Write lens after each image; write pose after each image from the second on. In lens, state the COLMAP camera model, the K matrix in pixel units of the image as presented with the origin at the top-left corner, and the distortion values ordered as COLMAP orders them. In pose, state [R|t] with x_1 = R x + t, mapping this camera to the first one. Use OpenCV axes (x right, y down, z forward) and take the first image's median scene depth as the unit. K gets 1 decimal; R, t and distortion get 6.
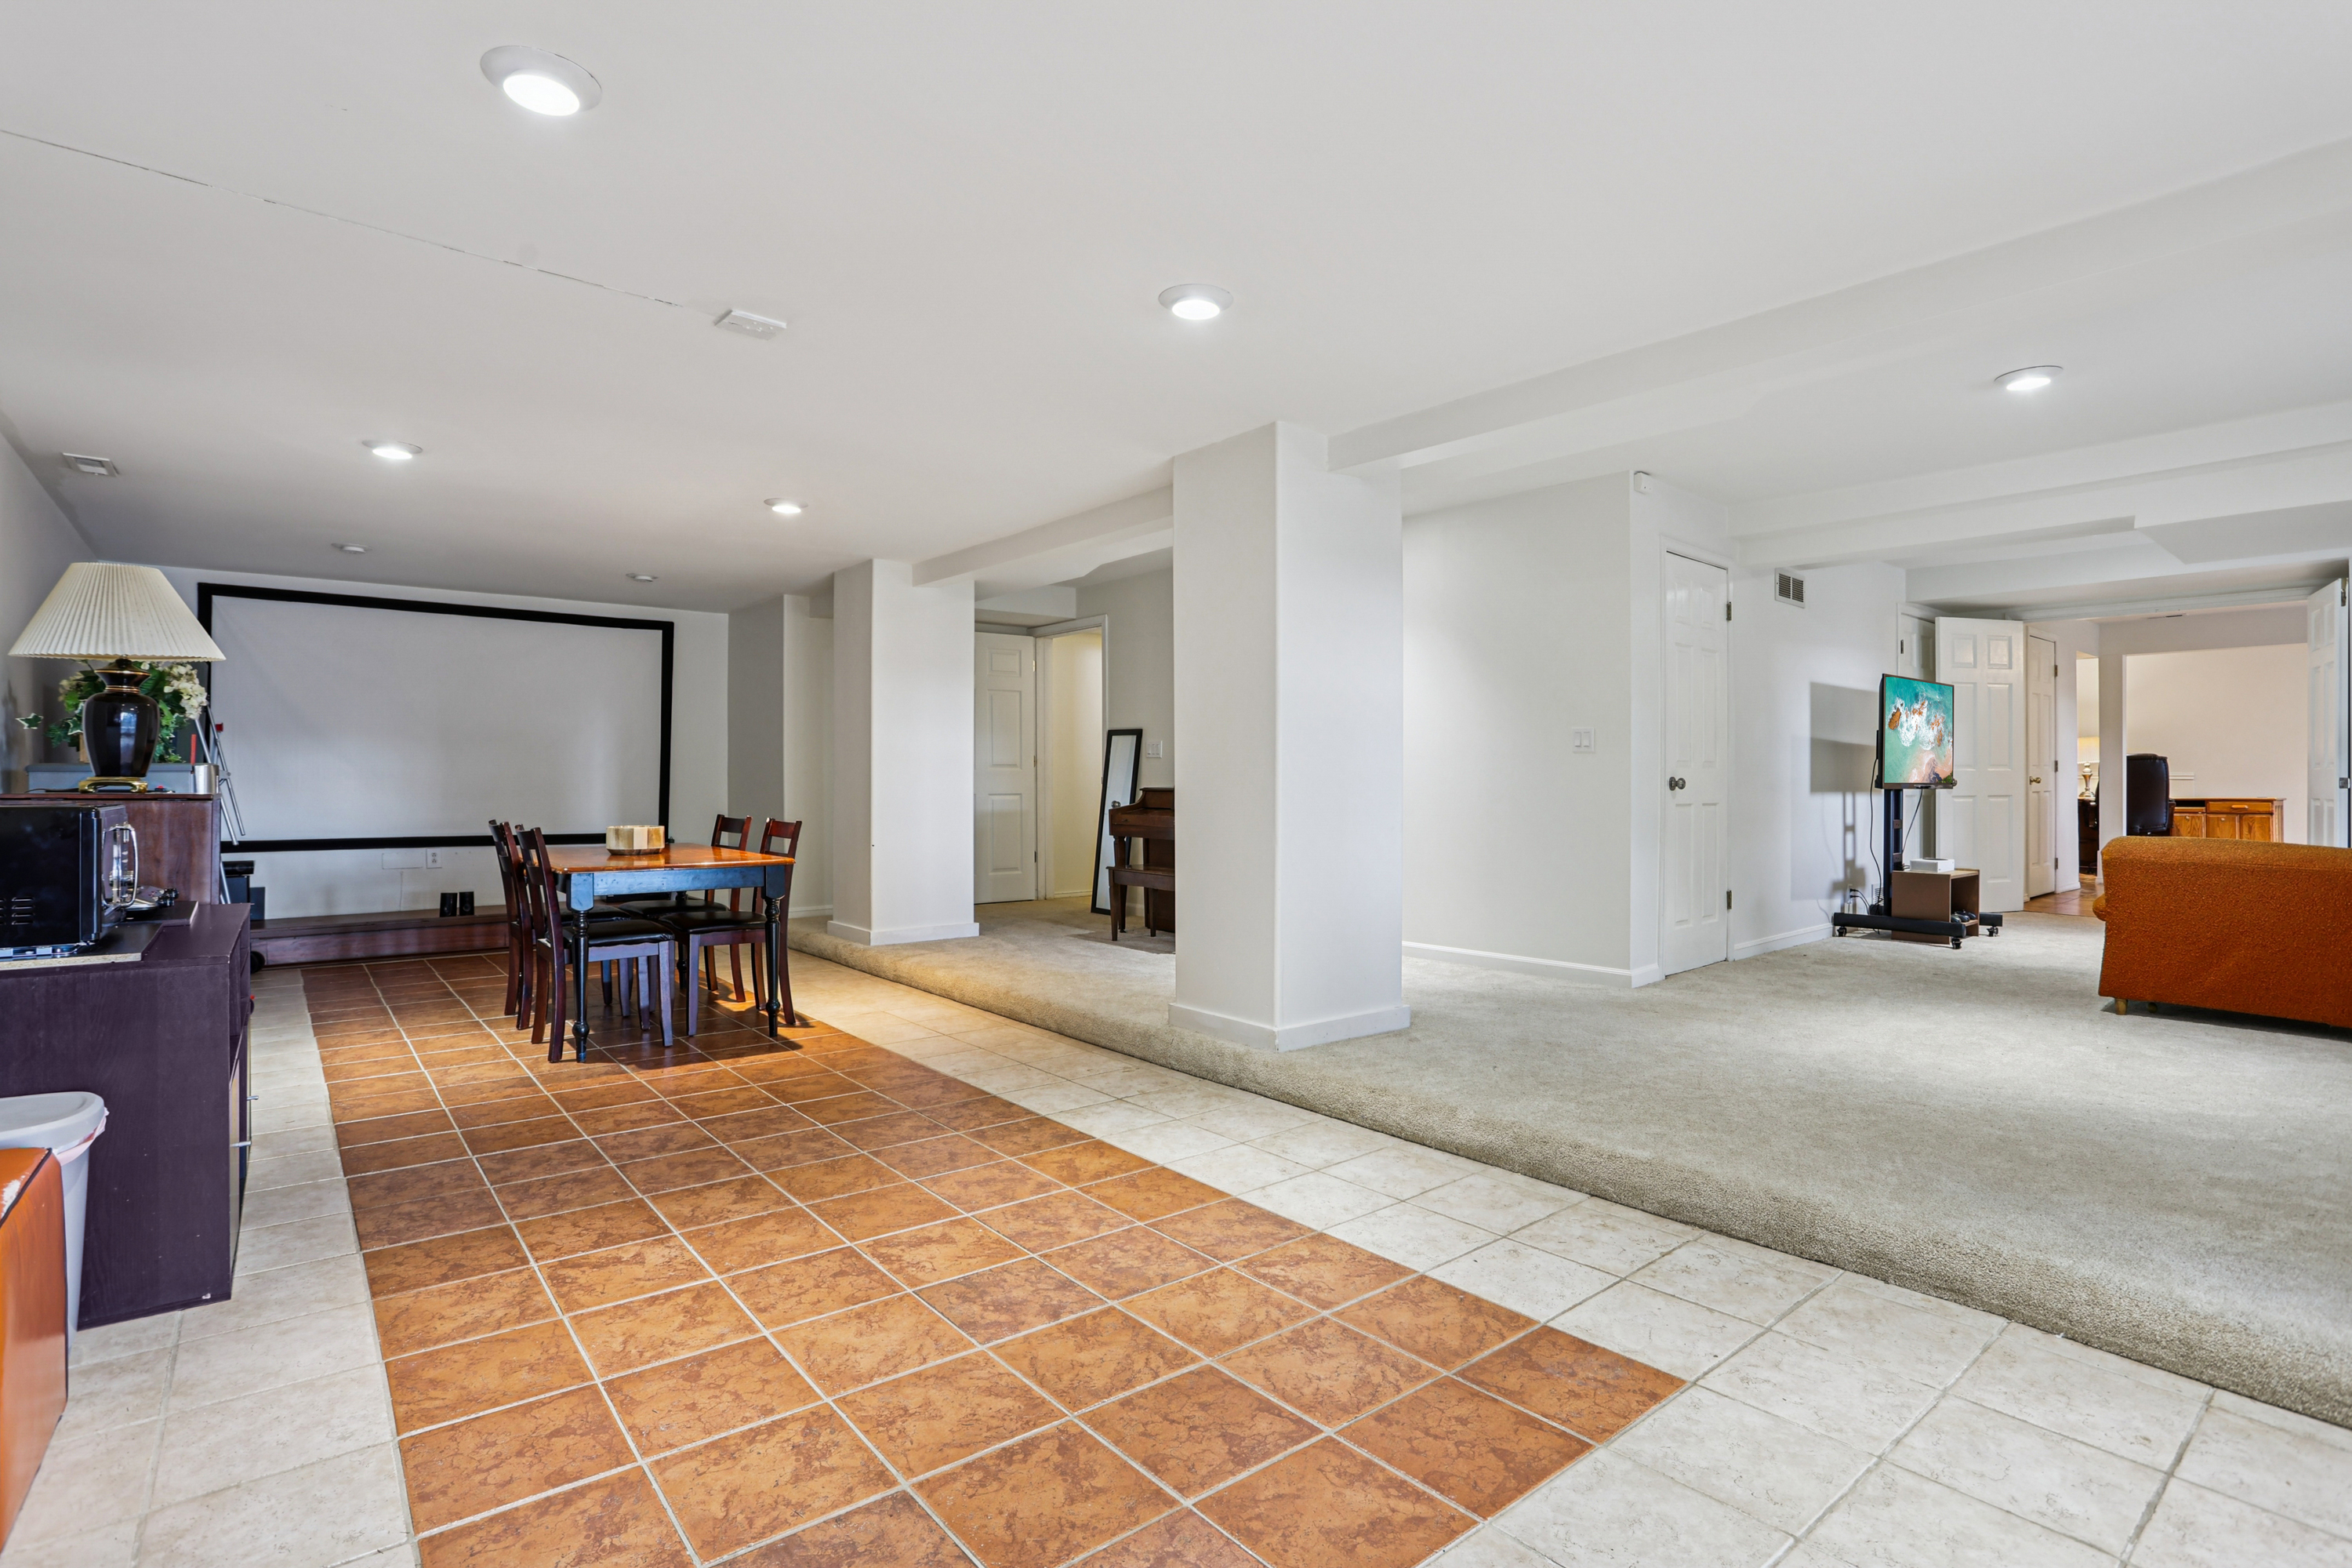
lens RADIAL K [[1148.0, 0, 1177.4], [0, 1148.0, 778.9], [0, 0, 1]] dist [-0.026772, 0.008121]
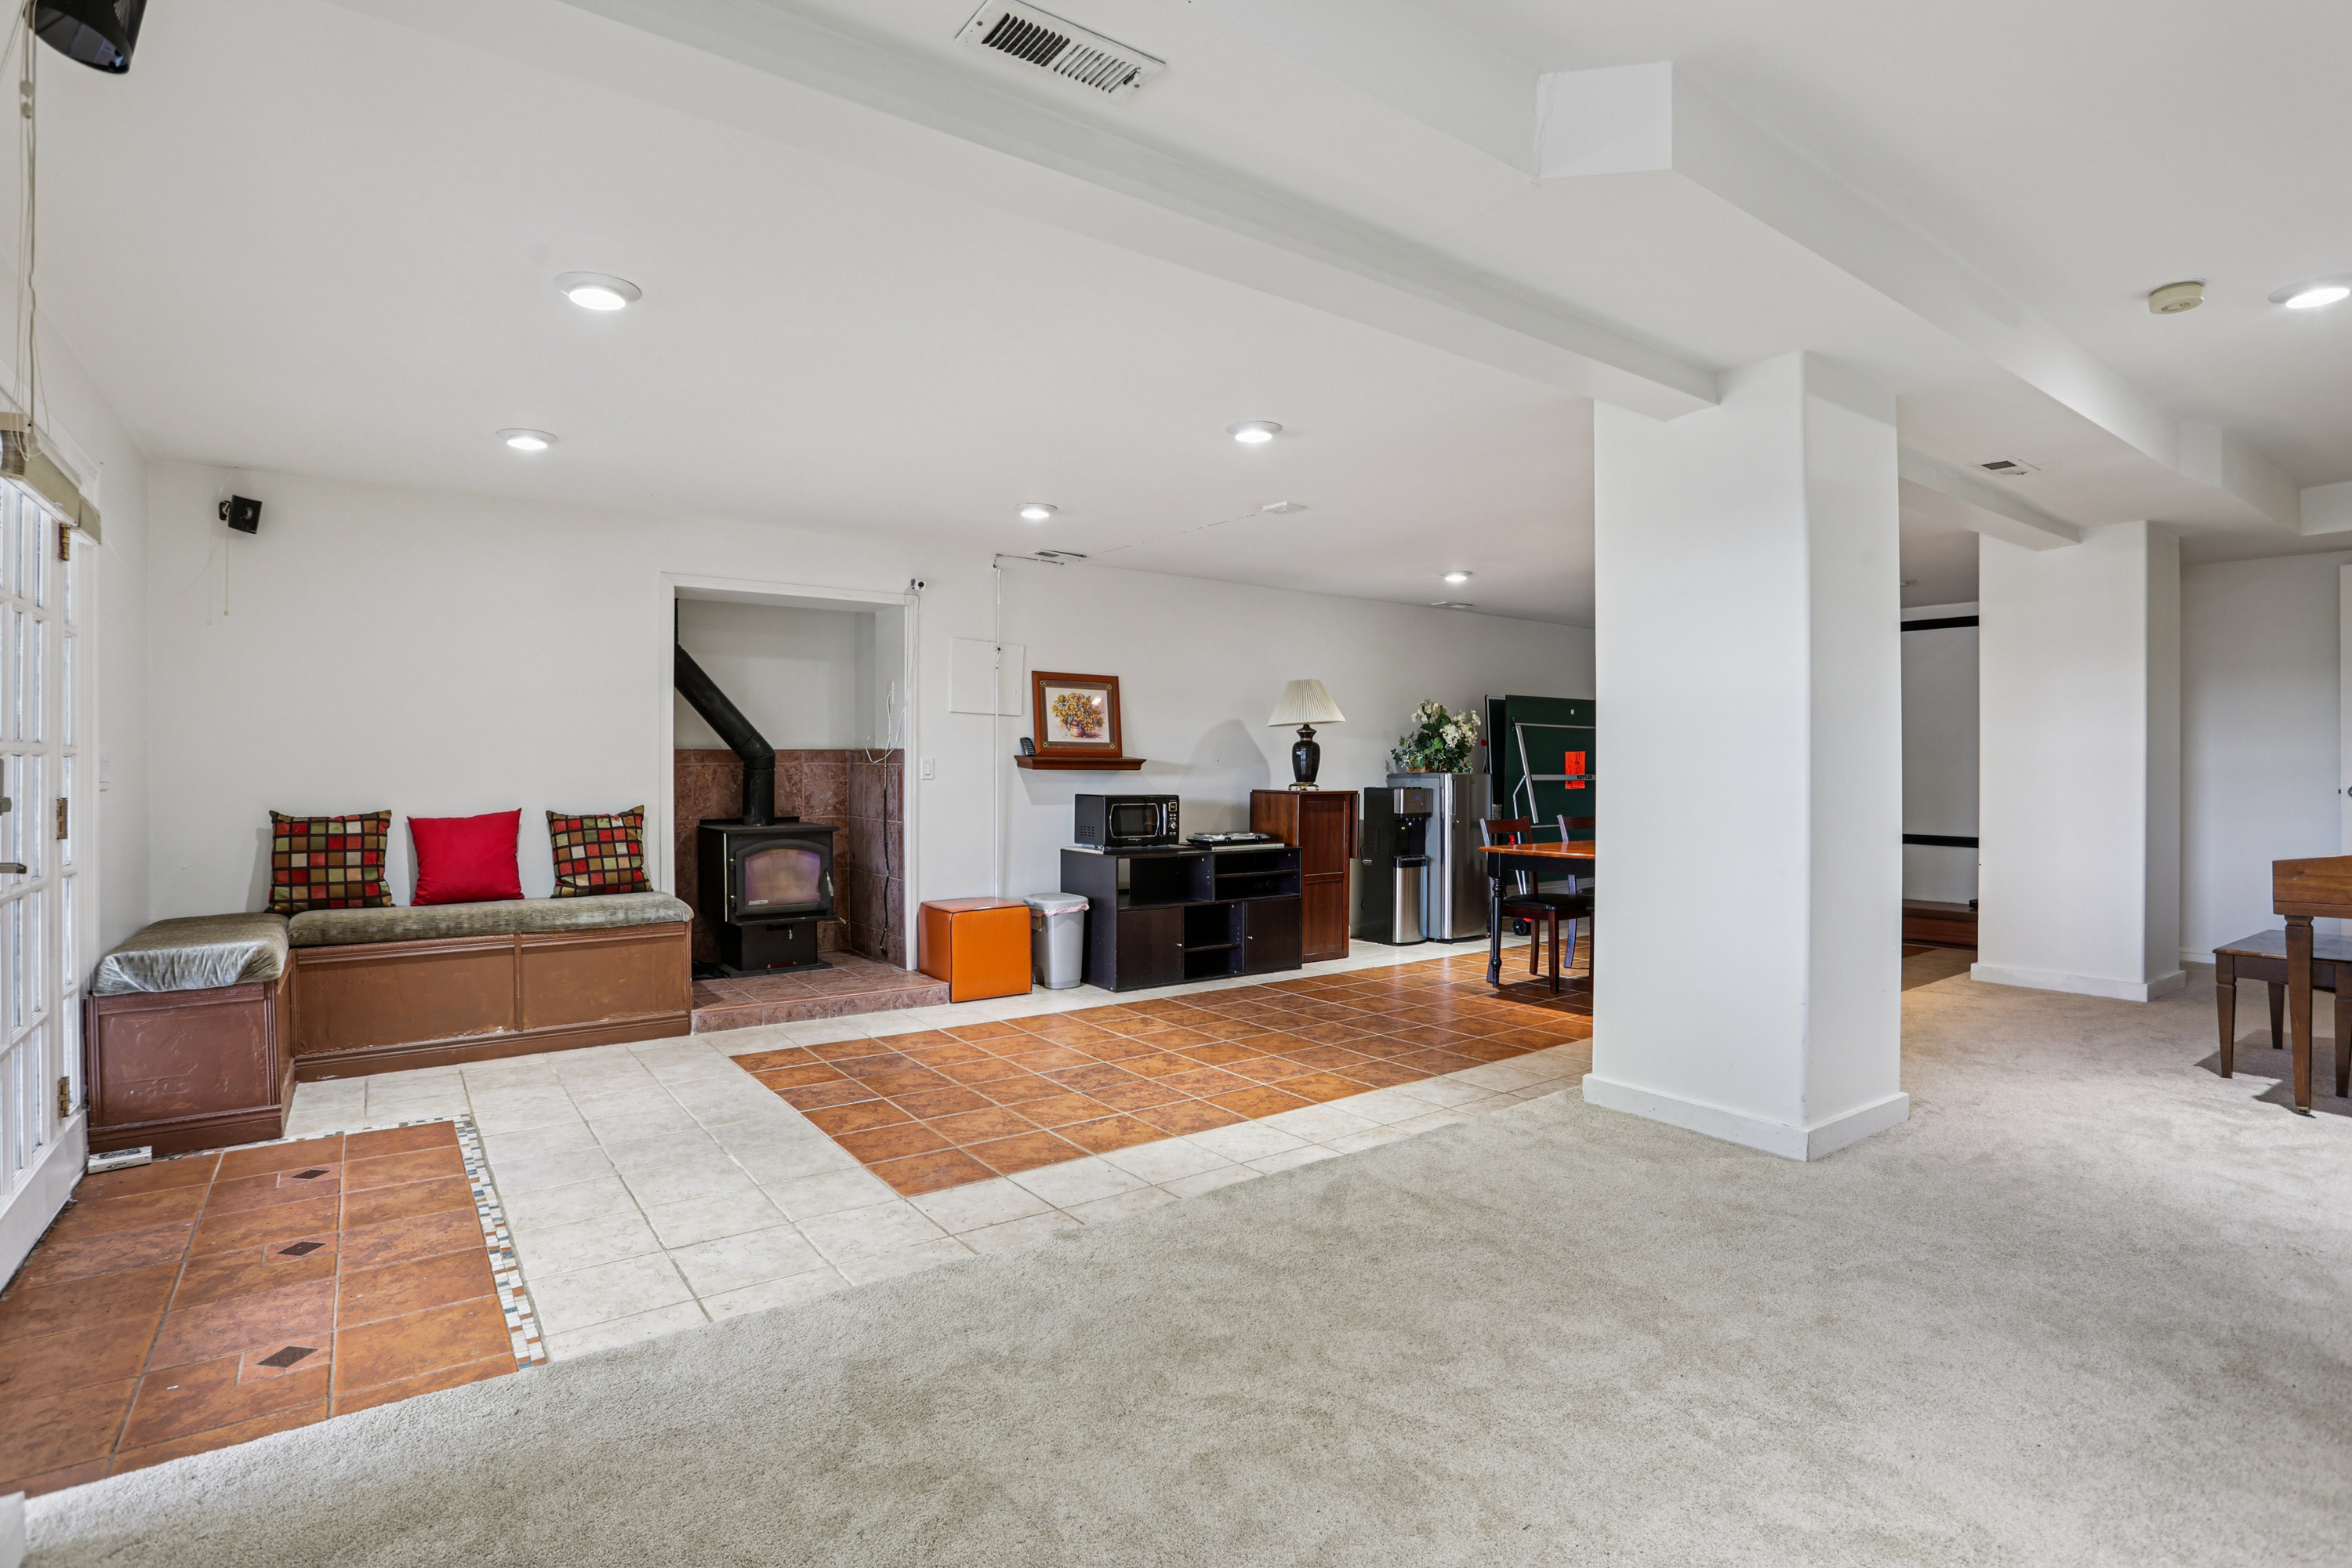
lens RADIAL K [[1148.0, 0, 1178.3], [0, 1148.0, 778.5], [0, 0, 1]] dist [-0.026772, 0.008121]
pose [[-0.073471, 0.003669, -0.997291, 1.569416], [0.011727, 0.999927, 0.002815, -0.029799], [0.997228, -0.011489, -0.073509, 1.187605]]
